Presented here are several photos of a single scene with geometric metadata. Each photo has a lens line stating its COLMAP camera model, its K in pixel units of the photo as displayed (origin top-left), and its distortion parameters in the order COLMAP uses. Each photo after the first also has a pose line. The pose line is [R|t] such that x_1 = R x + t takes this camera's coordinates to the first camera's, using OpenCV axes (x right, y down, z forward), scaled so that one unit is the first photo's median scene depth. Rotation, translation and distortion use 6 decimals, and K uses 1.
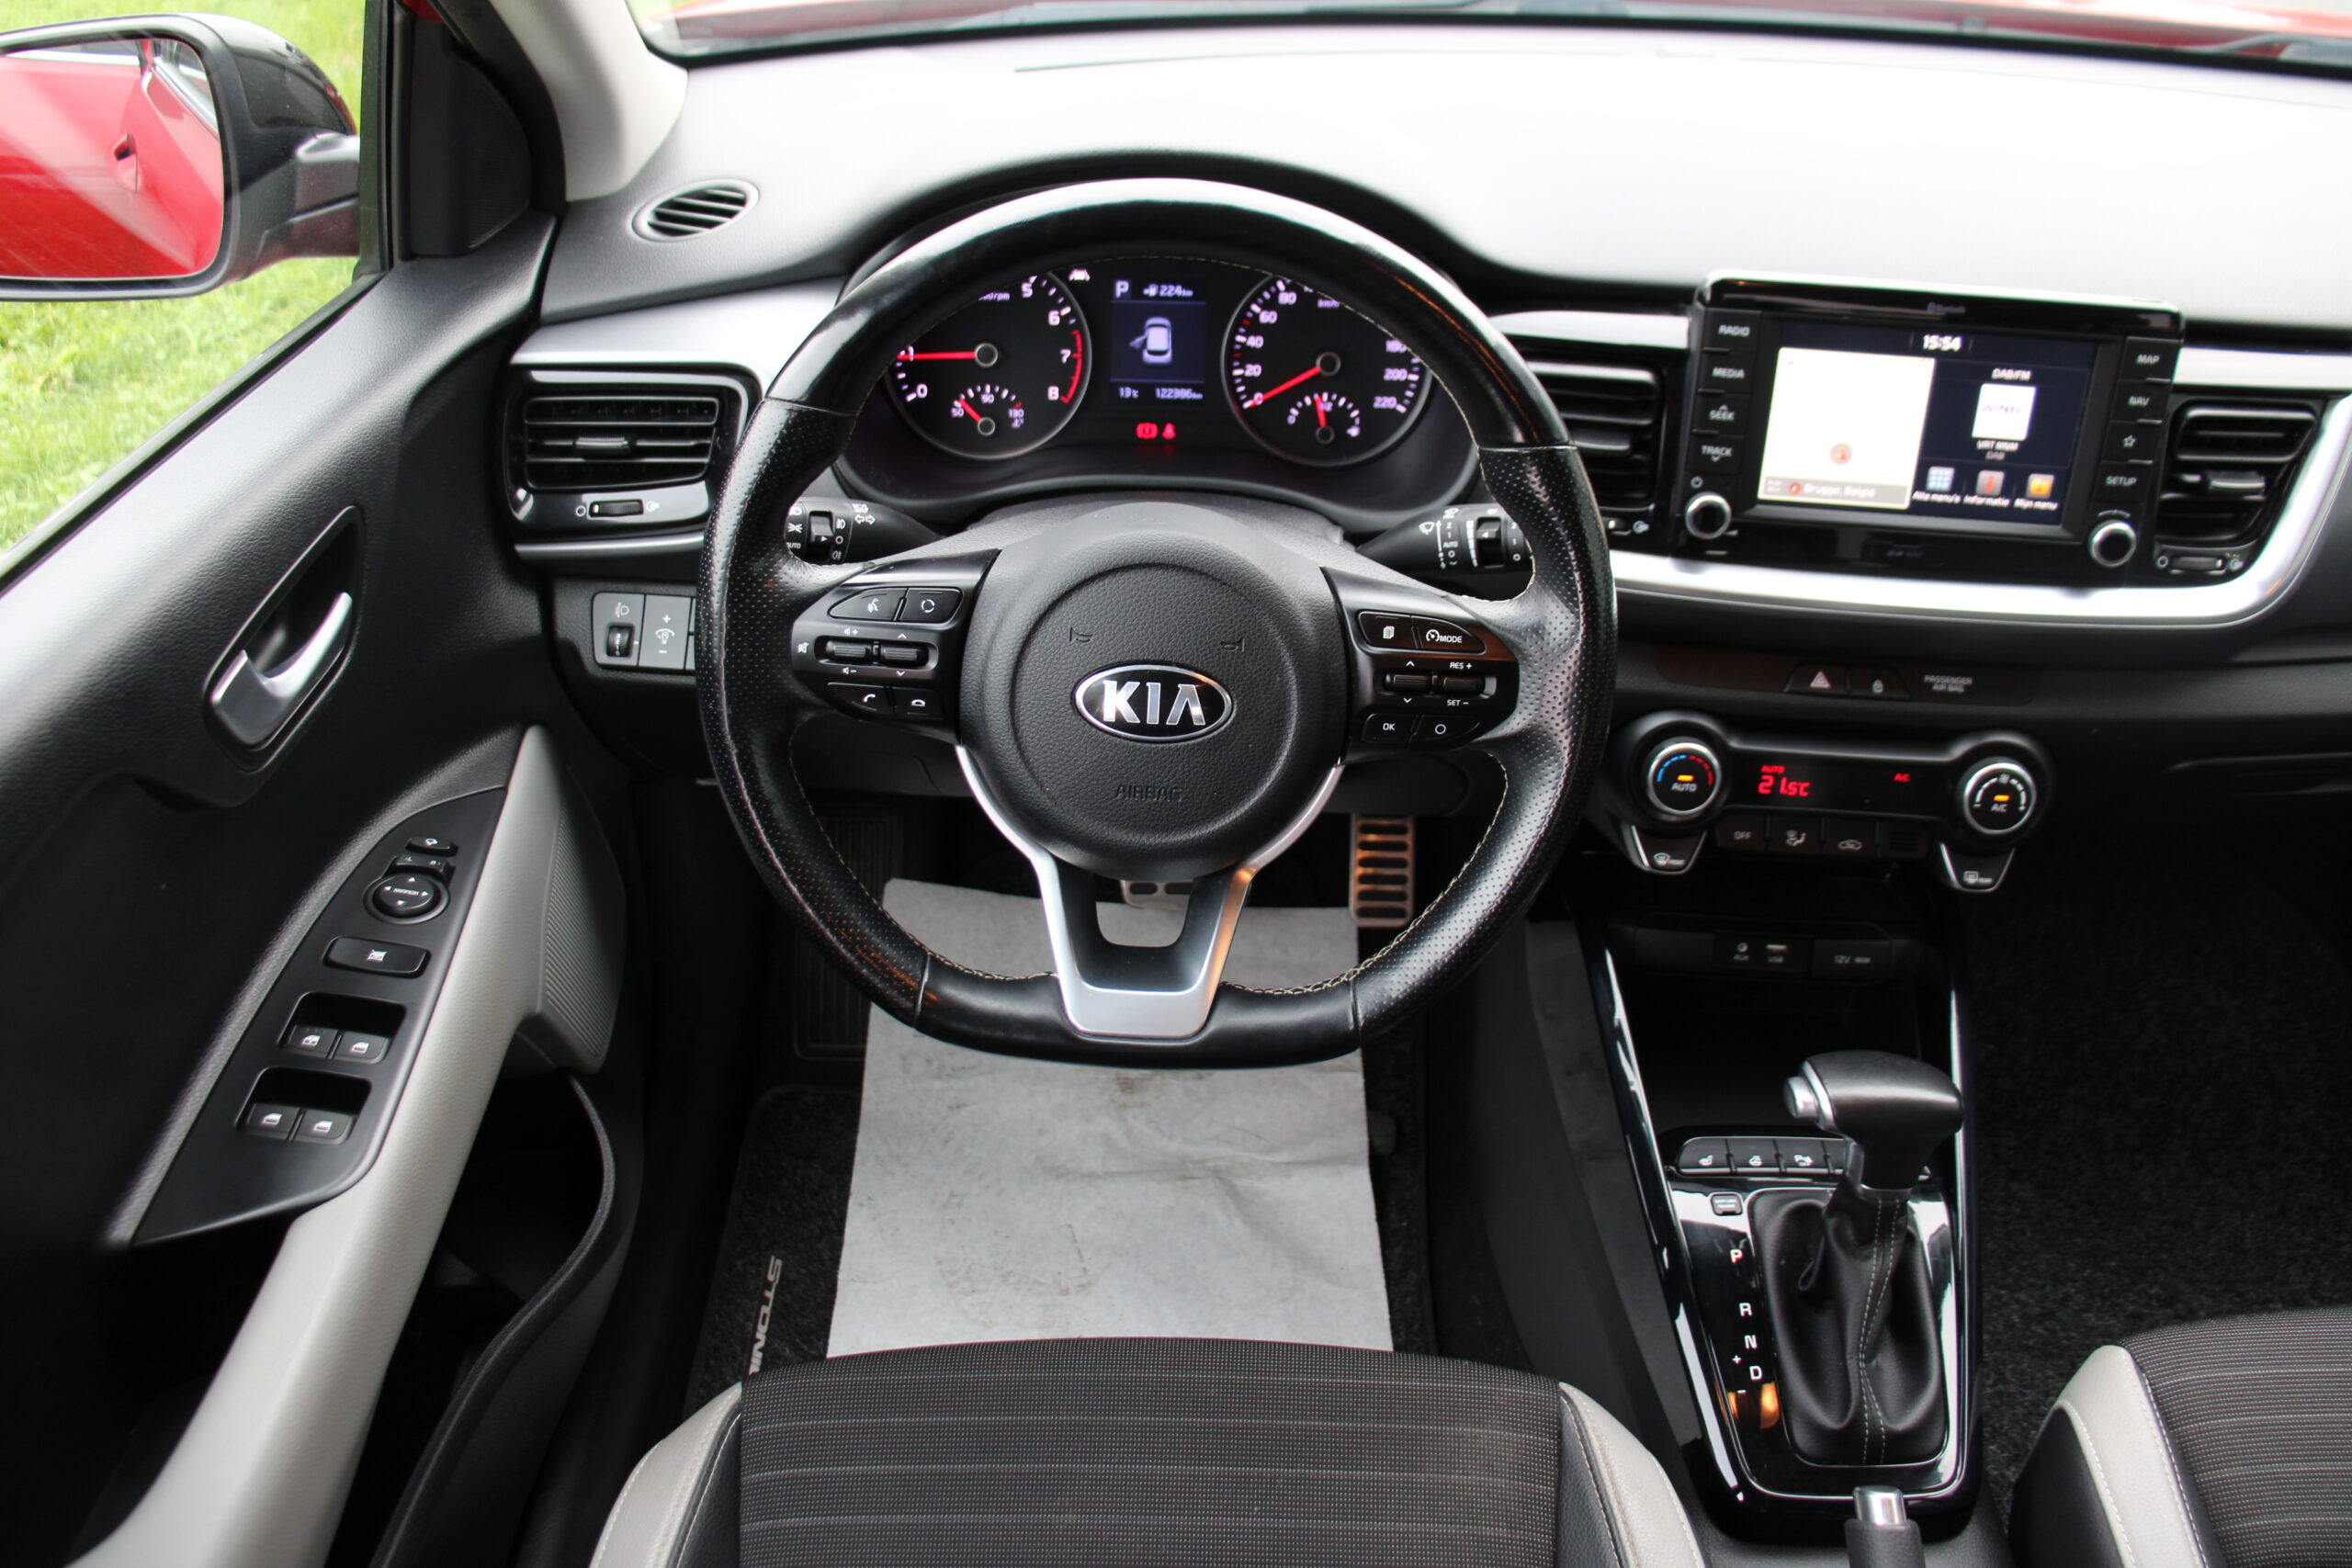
lens RADIAL K [[1886.3, 0, 1178.9], [0, 1886.3, 753.6], [0, 0, 1]] dist [-0.178598, 0.139079]
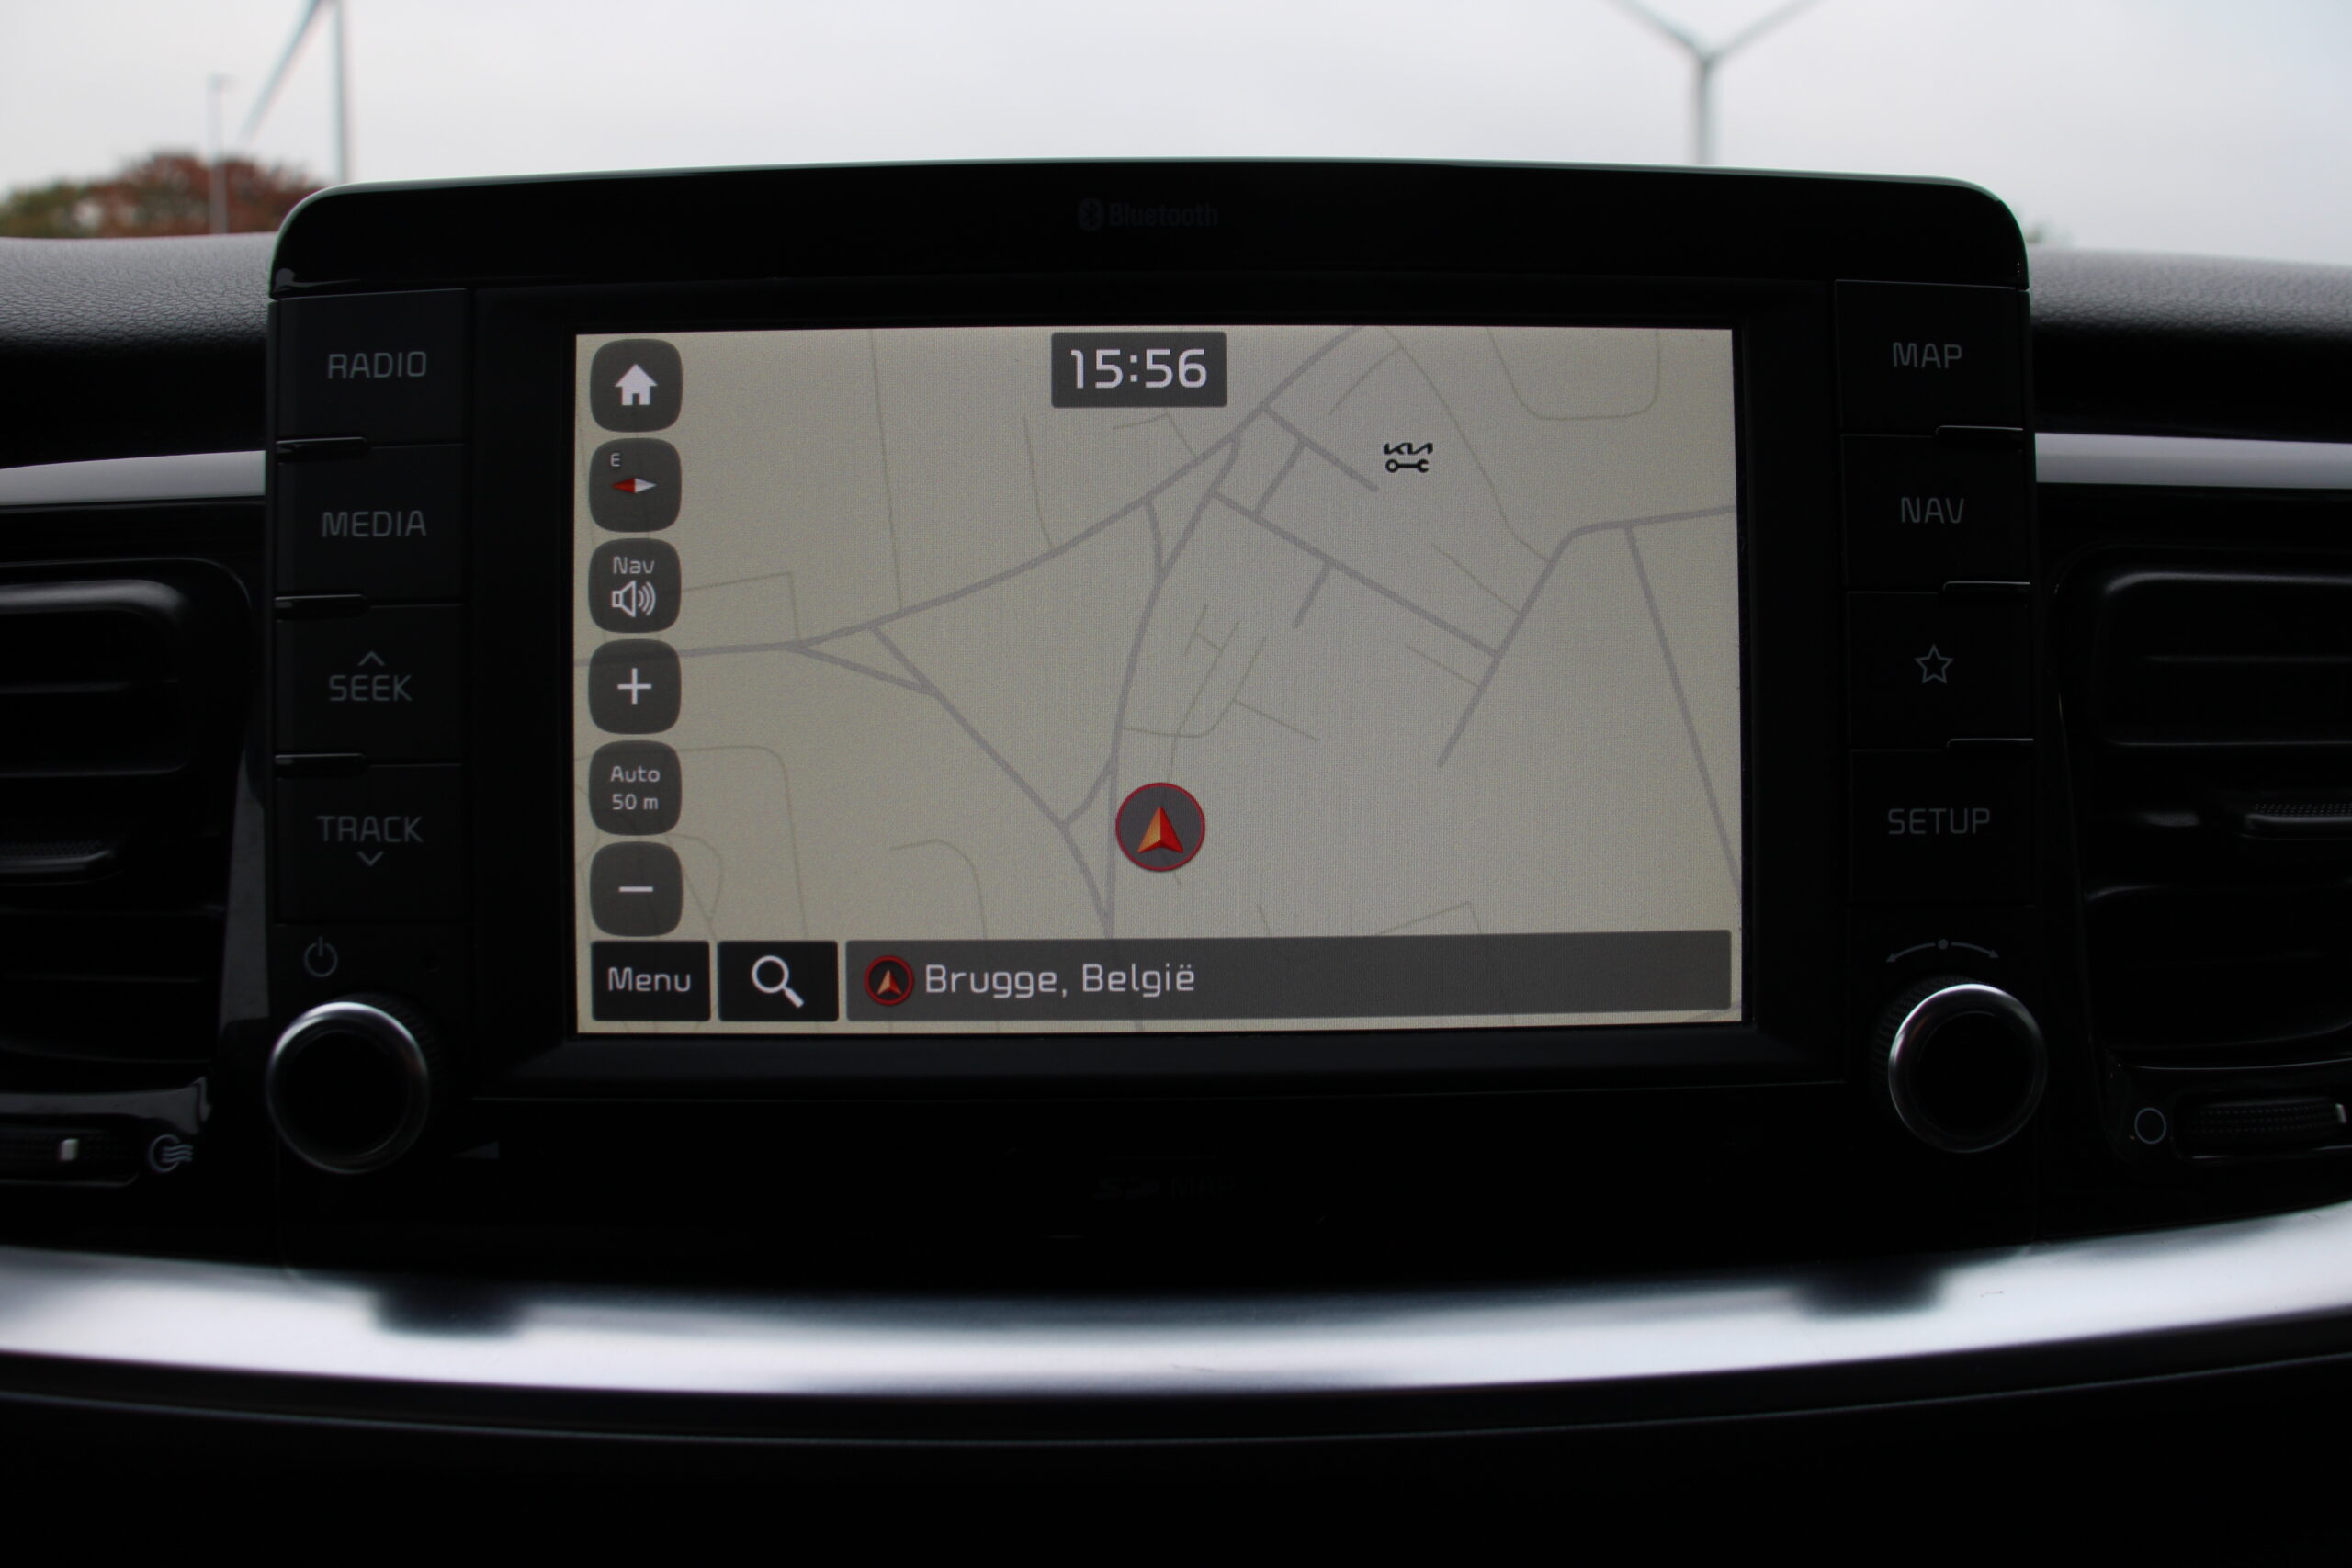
lens RADIAL K [[1886.3, 0, 1178.9], [0, 1886.3, 753.6], [0, 0, 1]] dist [-0.178598, 0.139079]
pose [[0.993161, -0.035462, 0.111237, 0.363714], [0.080100, 0.900128, -0.428198, -0.051356], [-0.084942, 0.434180, 0.896812, 0.730071]]
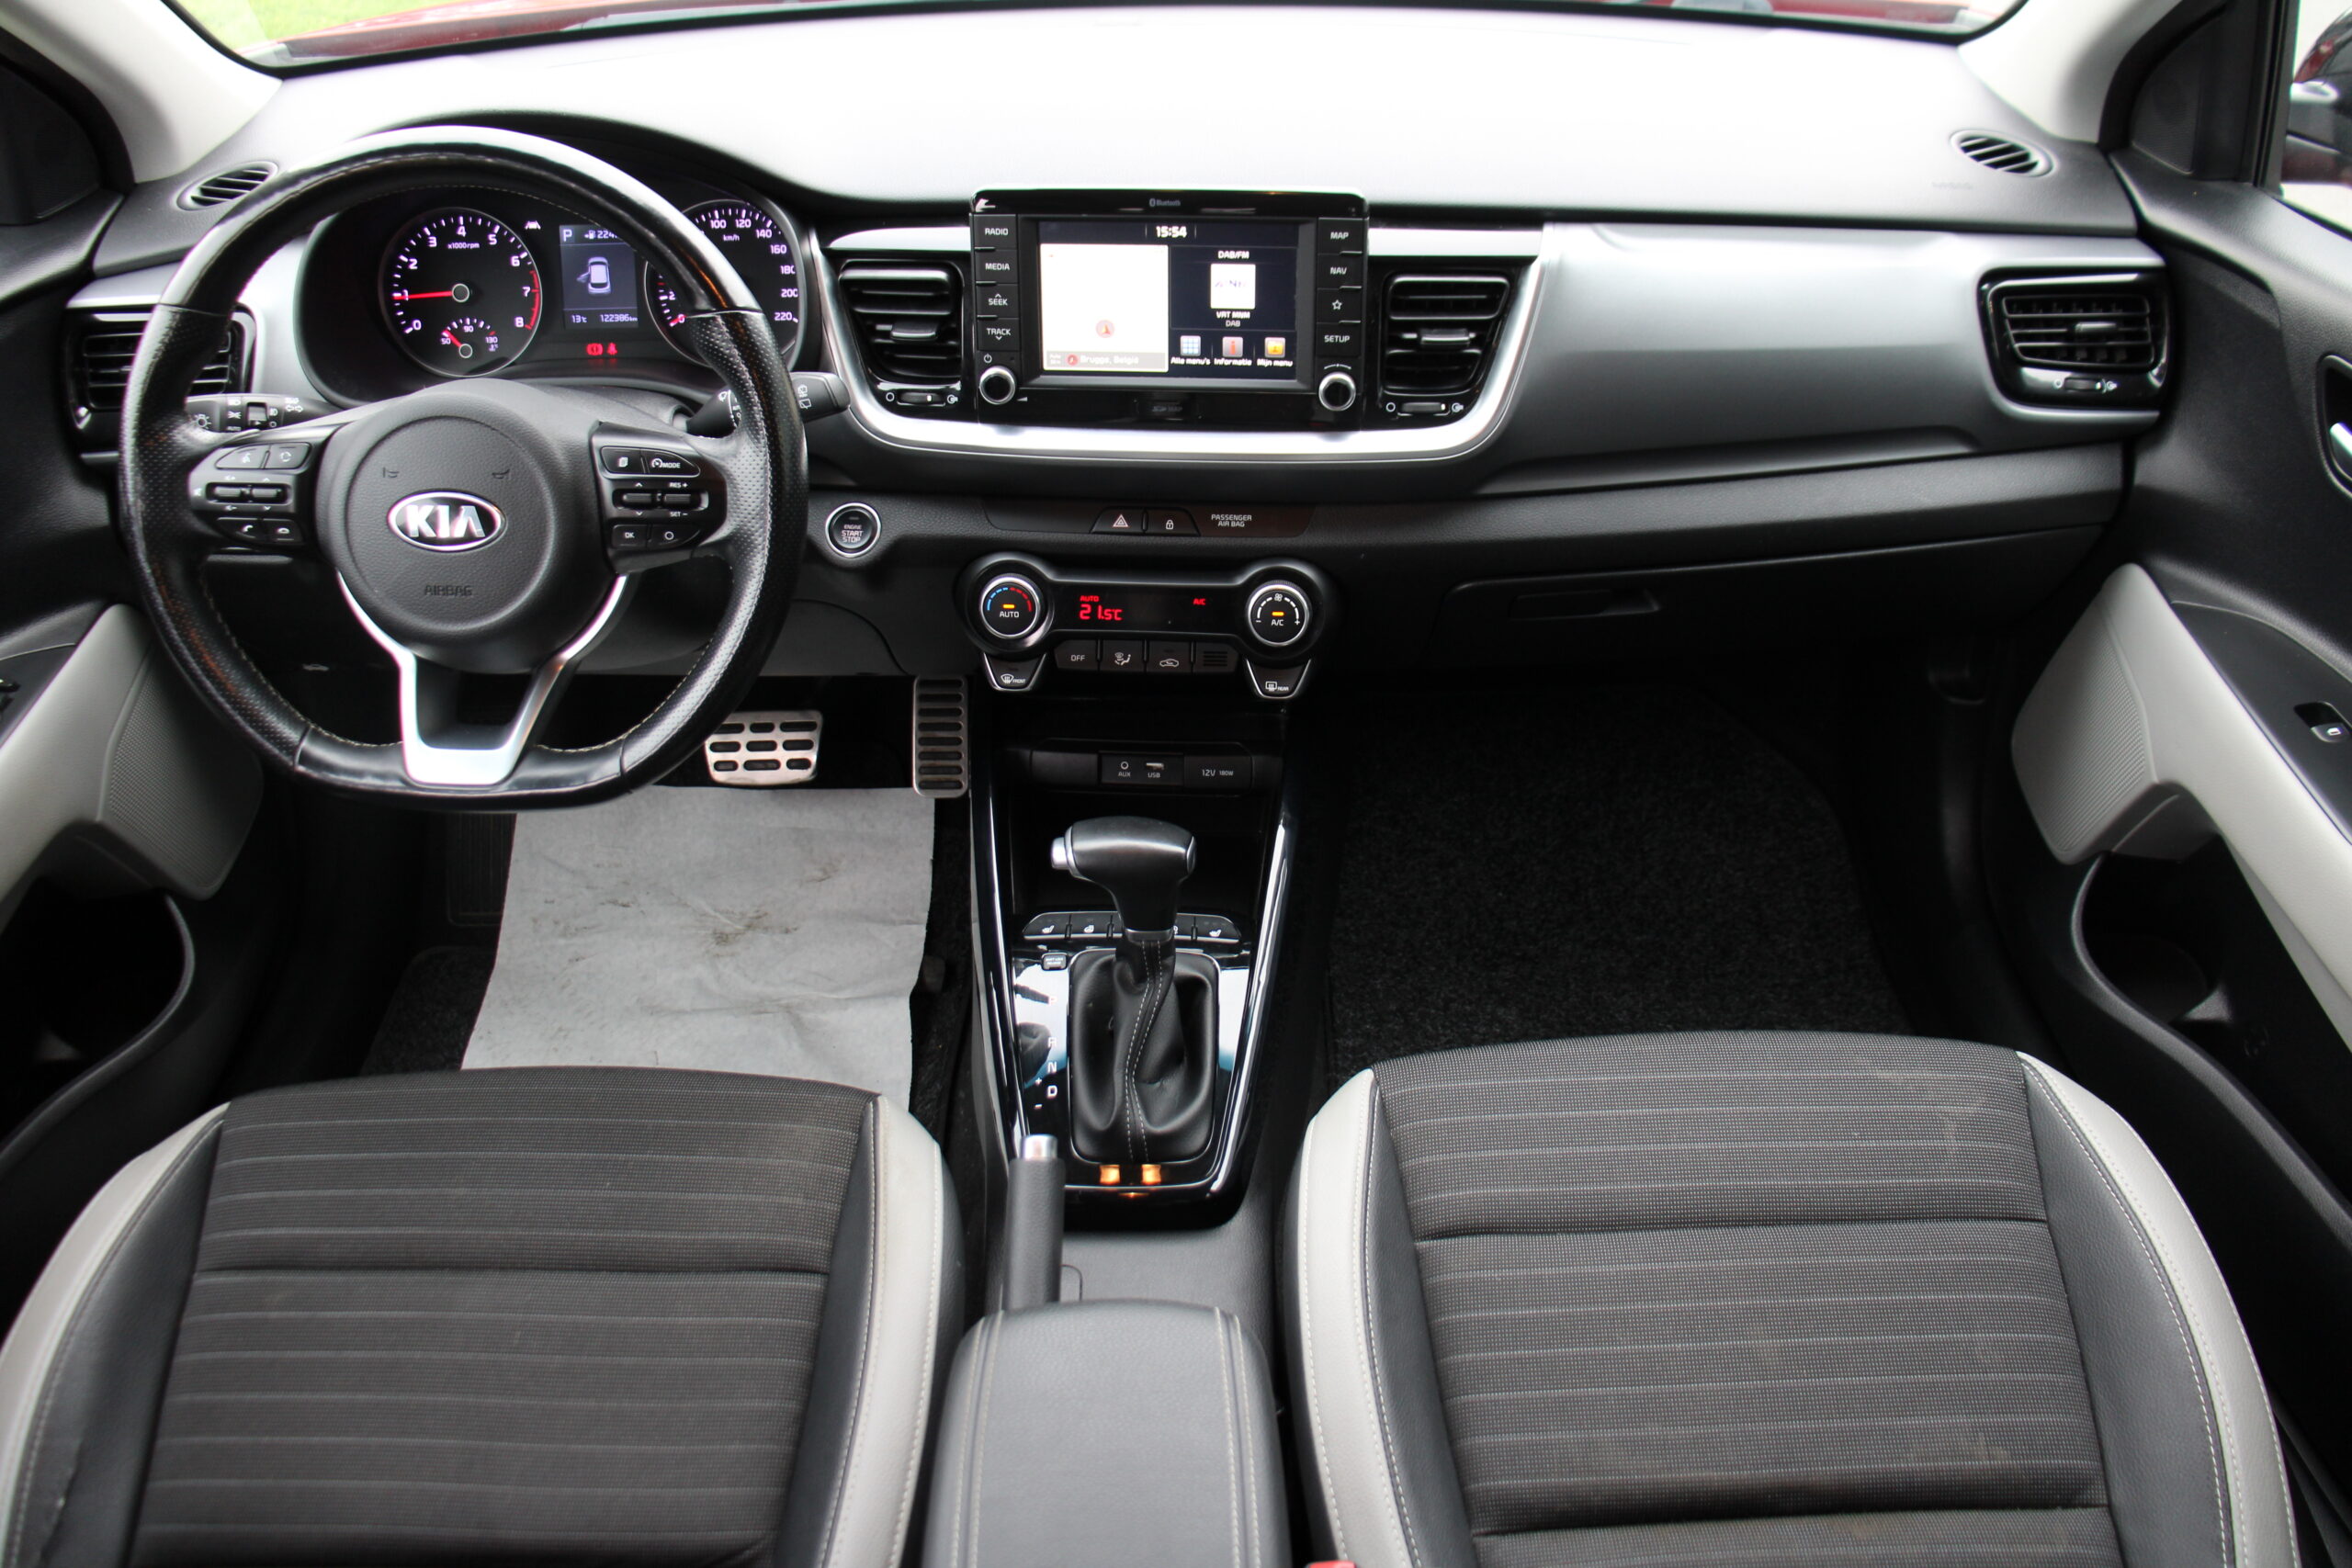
lens RADIAL K [[1886.3, 0, 1178.9], [0, 1886.3, 753.6], [0, 0, 1]] dist [-0.178598, 0.139079]
pose [[0.999572, -0.028944, -0.004214, 0.393844], [0.028874, 0.999458, -0.015840, 0.134274], [0.004671, 0.015712, 0.999866, -0.222545]]
